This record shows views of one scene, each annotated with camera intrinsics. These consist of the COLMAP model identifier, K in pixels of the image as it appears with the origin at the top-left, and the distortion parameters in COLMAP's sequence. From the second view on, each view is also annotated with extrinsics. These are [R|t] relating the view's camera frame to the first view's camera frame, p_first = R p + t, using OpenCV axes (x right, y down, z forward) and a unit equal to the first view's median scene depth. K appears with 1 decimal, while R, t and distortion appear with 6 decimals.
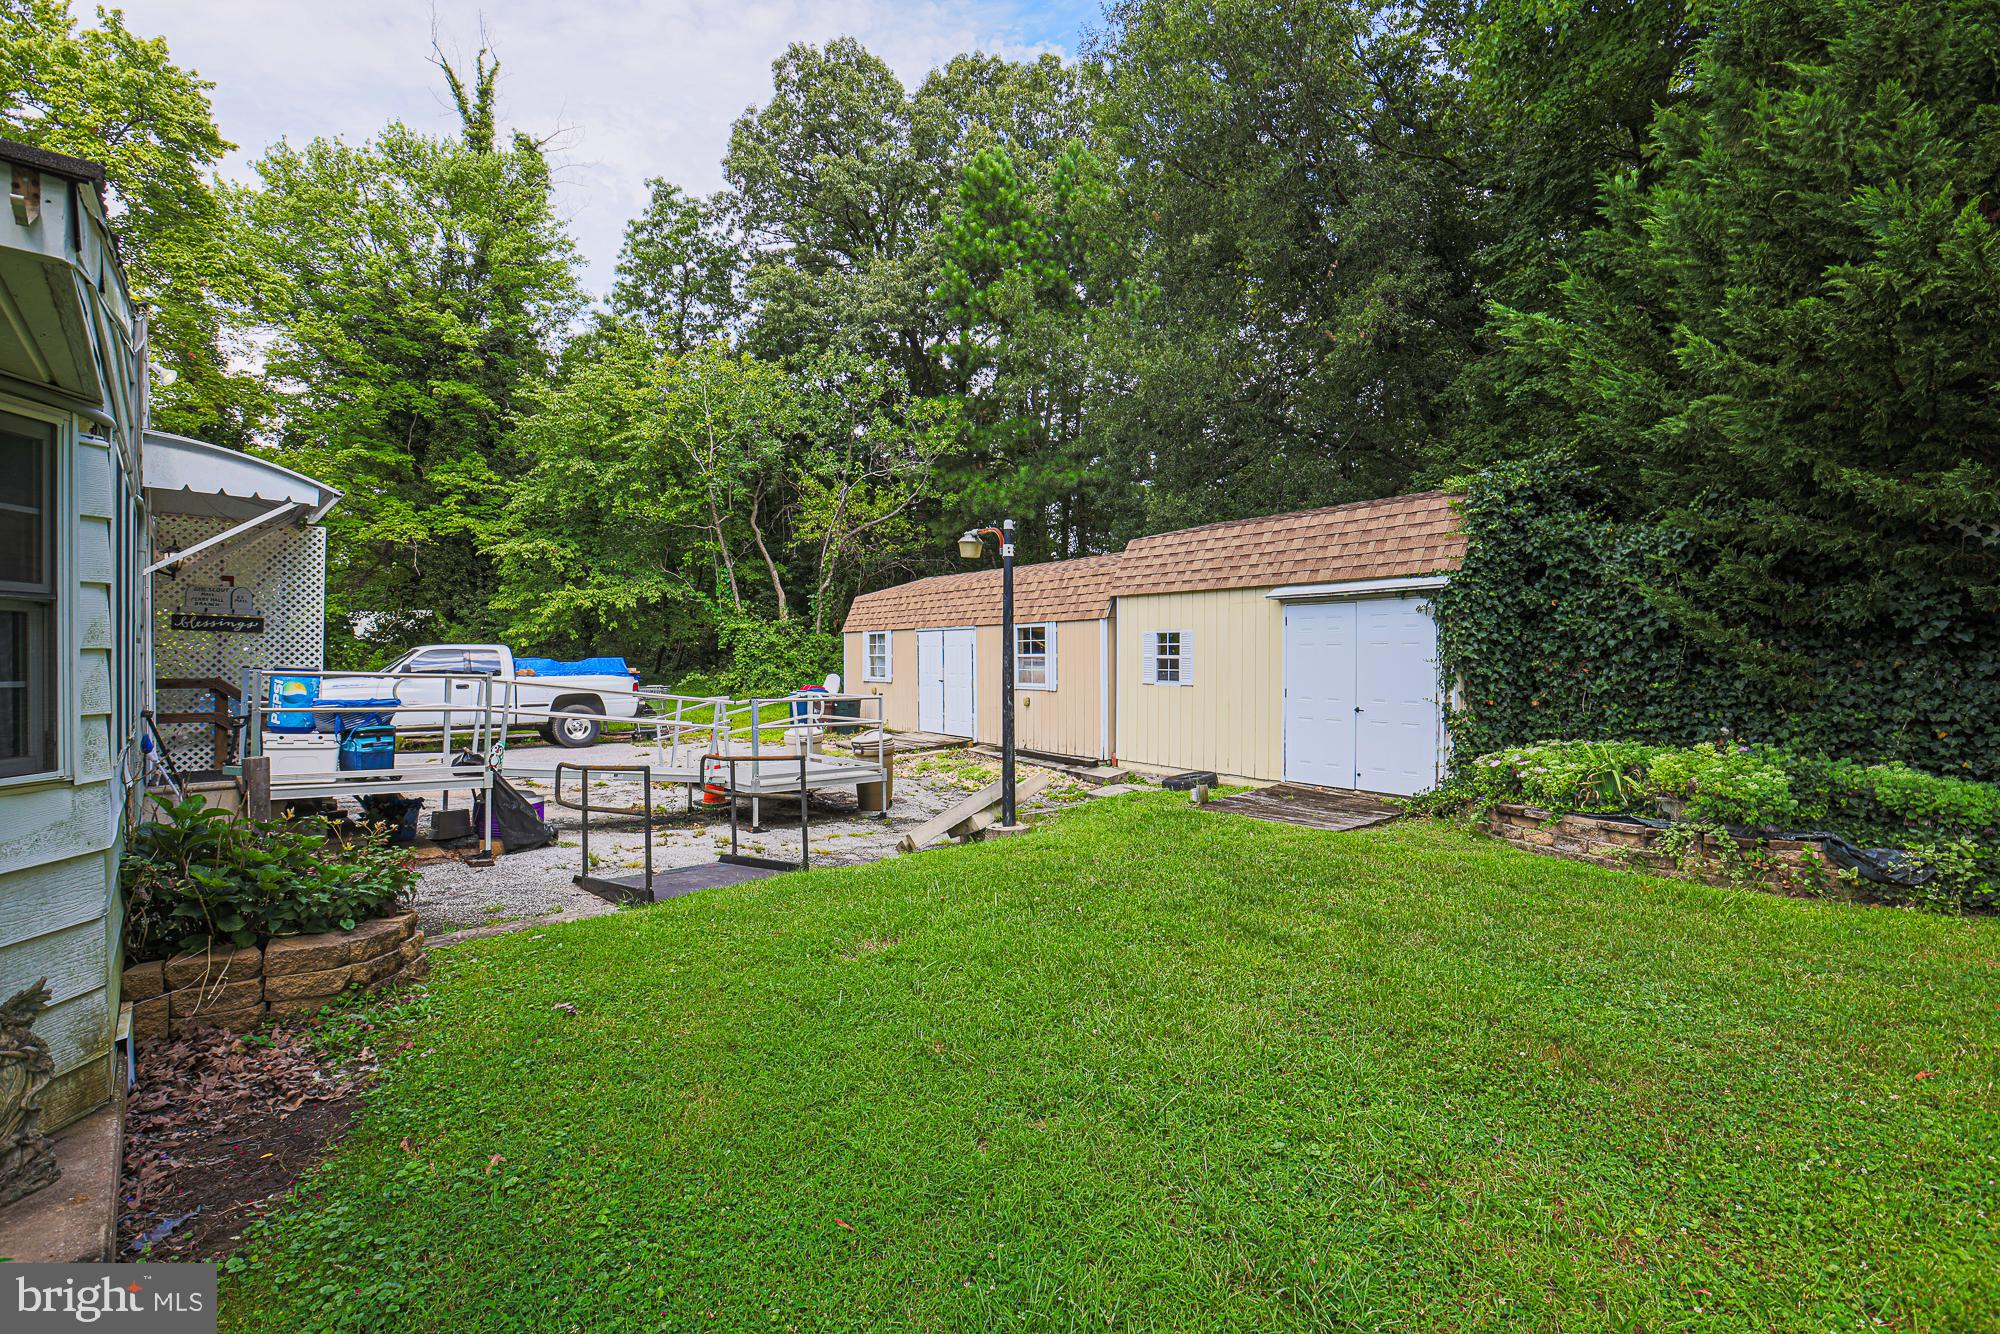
lens RADIAL K [[923.8, 0, 1001.7], [0, 923.8, 652.6], [0, 0, 1]] dist [-0.071258, 0.032899]
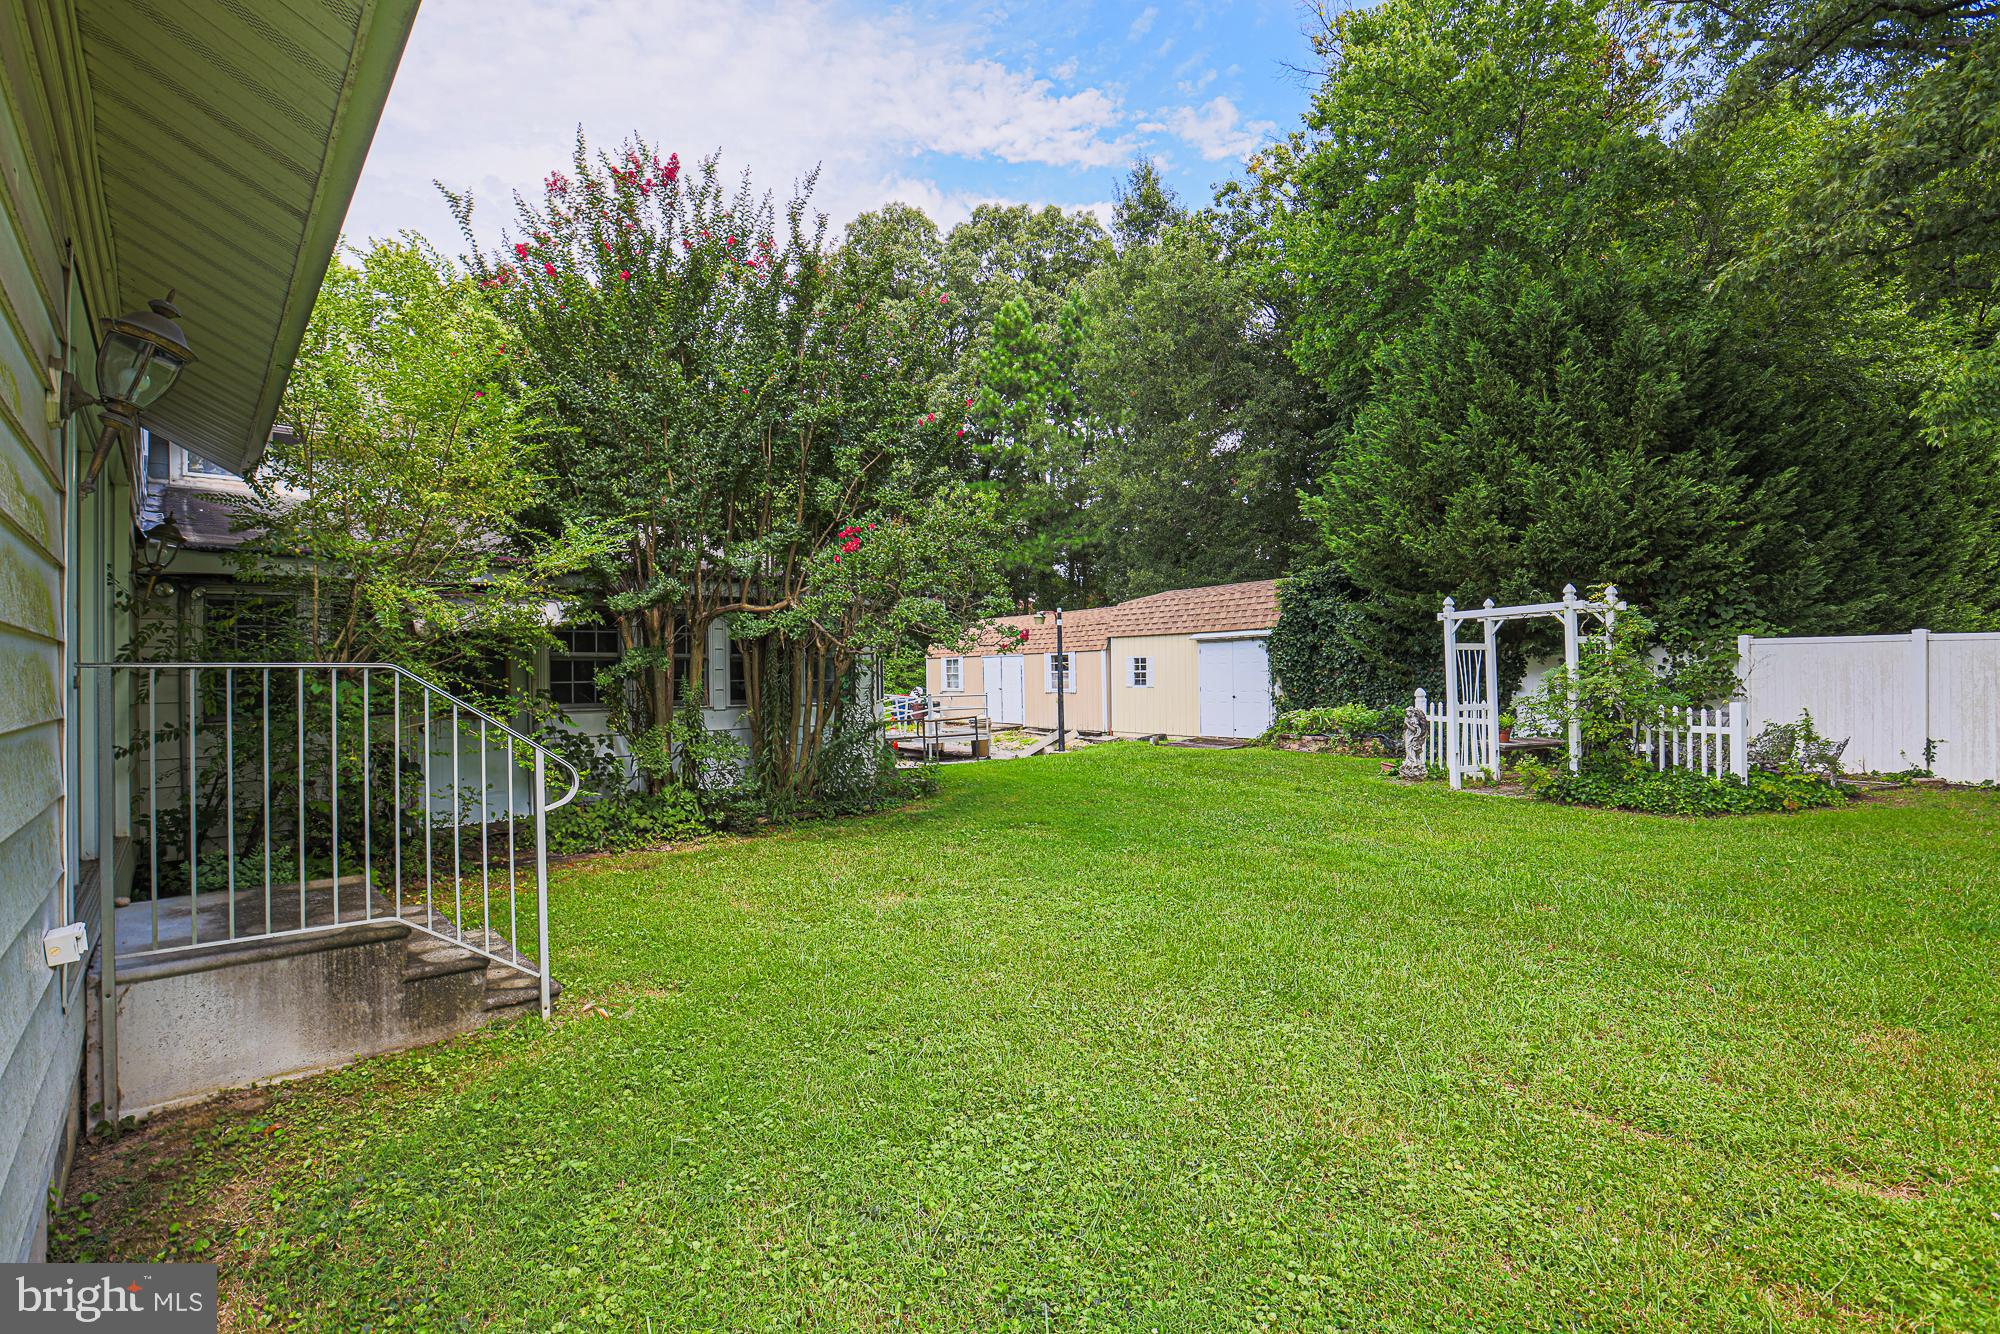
lens RADIAL K [[923.8, 0, 1001.7], [0, 923.8, 652.6], [0, 0, 1]] dist [-0.071258, 0.032899]
pose [[0.999858, -0.016704, 0.002265, -0.090661], [0.016743, 0.999687, -0.018614, -0.002918], [-0.001954, 0.018649, 0.999824, -0.783431]]
